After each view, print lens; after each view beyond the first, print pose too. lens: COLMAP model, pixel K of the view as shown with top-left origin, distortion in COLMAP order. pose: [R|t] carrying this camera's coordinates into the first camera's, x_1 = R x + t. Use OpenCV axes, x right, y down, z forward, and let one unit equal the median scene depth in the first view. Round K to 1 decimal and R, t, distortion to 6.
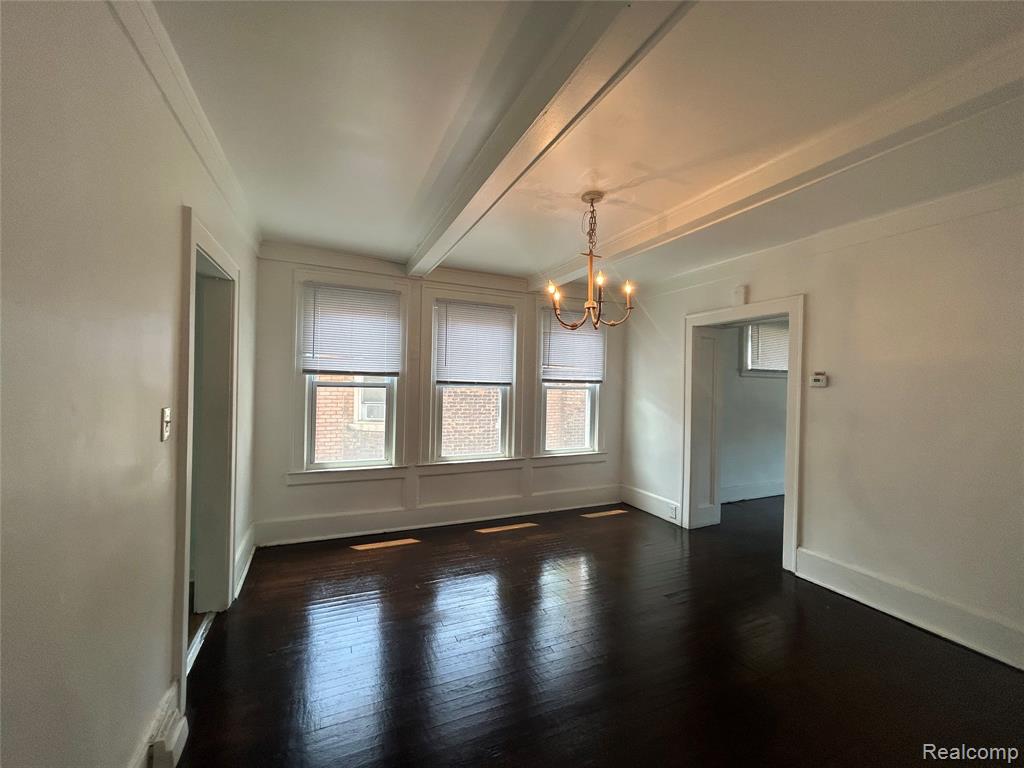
lens RADIAL K [[413.5, 0, 515.2], [0, 413.5, 387.6], [0, 0, 1]] dist [-0.002631, 0.000308]
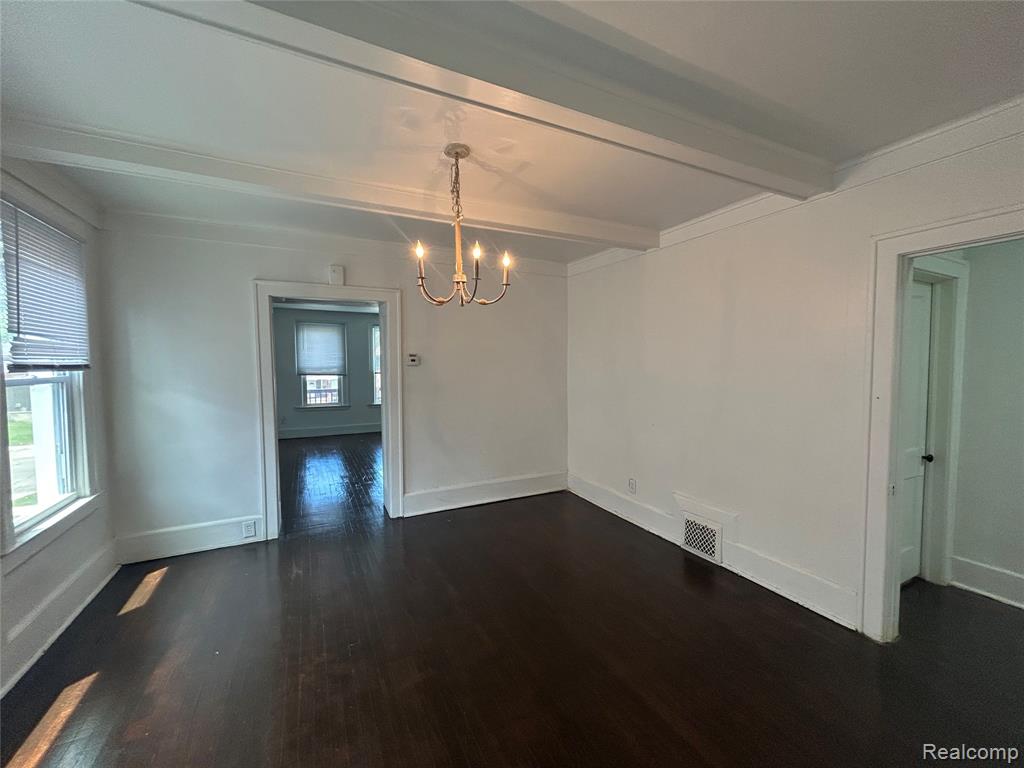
lens RADIAL K [[413.5, 0, 510.6], [0, 413.5, 383.5], [0, 0, 1]] dist [-0.002631, 0.000308]
pose [[-0.033537, -0.068885, 0.997061, -0.493124], [0.022472, 0.997318, 0.069658, -0.024772], [-0.999185, 0.024742, -0.031899, 0.643205]]
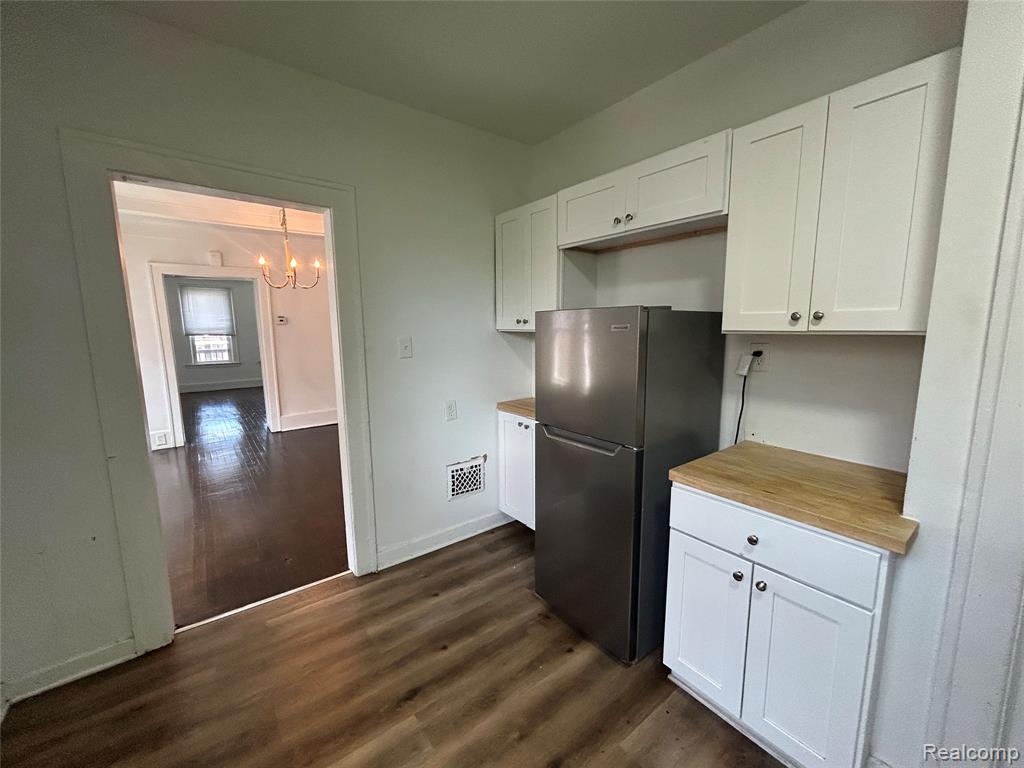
lens RADIAL K [[413.5, 0, 514.1], [0, 413.5, 385.4], [0, 0, 1]] dist [-0.002631, 0.000308]
pose [[-0.232938, -0.157843, 0.959596, -1.115283], [0.020545, 0.985721, 0.167128, -0.017084], [-0.972274, 0.058645, -0.226369, 0.380362]]
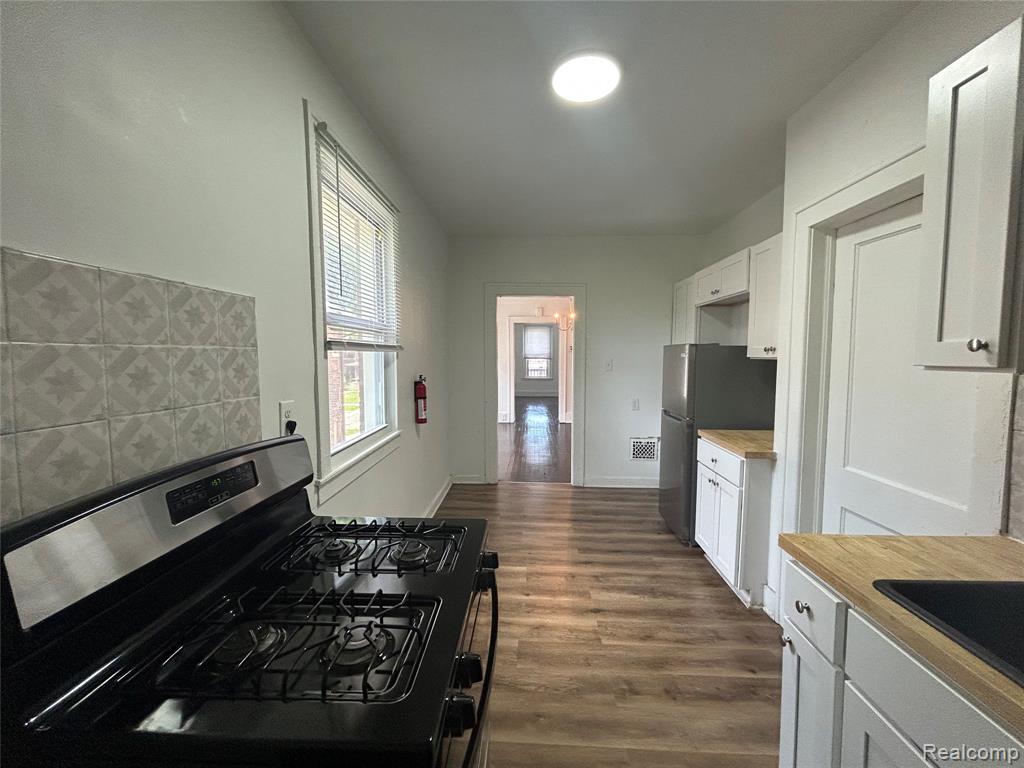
lens RADIAL K [[413.5, 0, 512.7], [0, 413.5, 381.4], [0, 0, 1]] dist [-0.002631, 0.000308]
pose [[0.456026, -0.079570, 0.886402, -1.637368], [0.025851, 0.996759, 0.076177, -0.020939], [-0.889591, -0.011825, 0.456605, 0.083822]]
